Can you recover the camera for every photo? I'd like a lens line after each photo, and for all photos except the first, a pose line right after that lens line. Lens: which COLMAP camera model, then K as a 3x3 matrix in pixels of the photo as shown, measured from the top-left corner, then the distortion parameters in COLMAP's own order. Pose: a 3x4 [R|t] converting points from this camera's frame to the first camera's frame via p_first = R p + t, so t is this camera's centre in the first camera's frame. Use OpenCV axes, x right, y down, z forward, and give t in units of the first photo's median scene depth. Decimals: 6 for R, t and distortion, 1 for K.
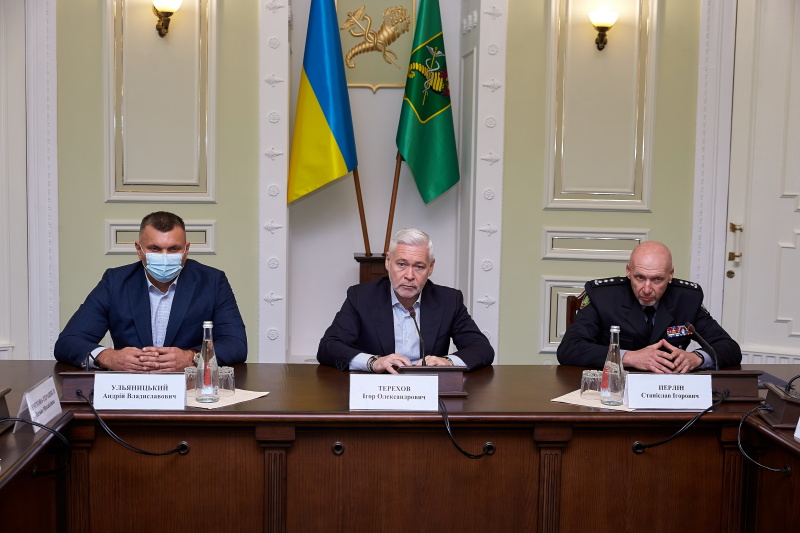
lens RADIAL K [[1022.1, 0, 400.0], [0, 1022.1, 266.5], [0, 0, 1]] dist [-0.008623, -0.053530]
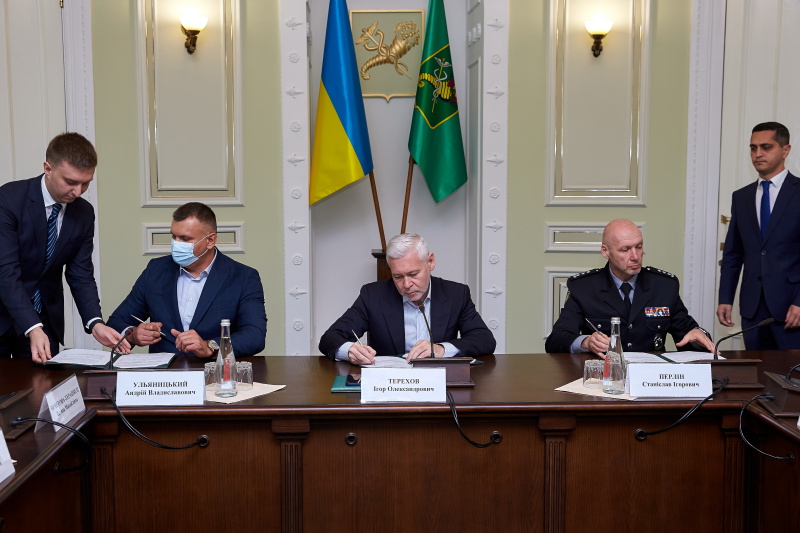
lens RADIAL K [[900.4, 0, 400.0], [0, 900.4, 266.5], [0, 0, 1]] dist [0.034440, 0.022512]
pose [[0.999601, -0.017618, -0.022069, 0.007885], [0.017810, 0.999805, 0.008535, -0.003423], [0.021914, -0.008925, 0.999720, 0.049335]]
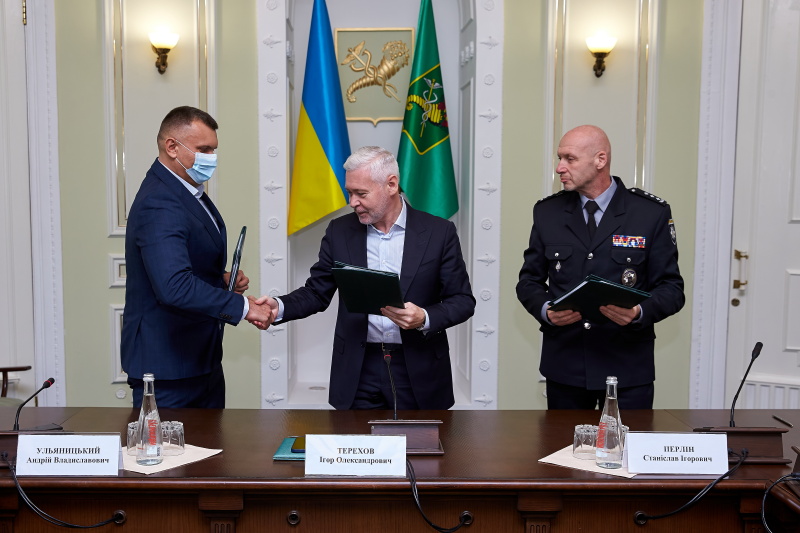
lens RADIAL K [[890.0, 0, 377.2], [0, 890.0, 287.6], [0, 0, 1]] dist [0.012976, 0.034977]
pose [[0.998319, -0.009571, -0.057162, 0.035123], [0.009648, 0.999953, 0.001075, -0.012673], [0.057149, -0.001625, 0.998364, 0.146863]]
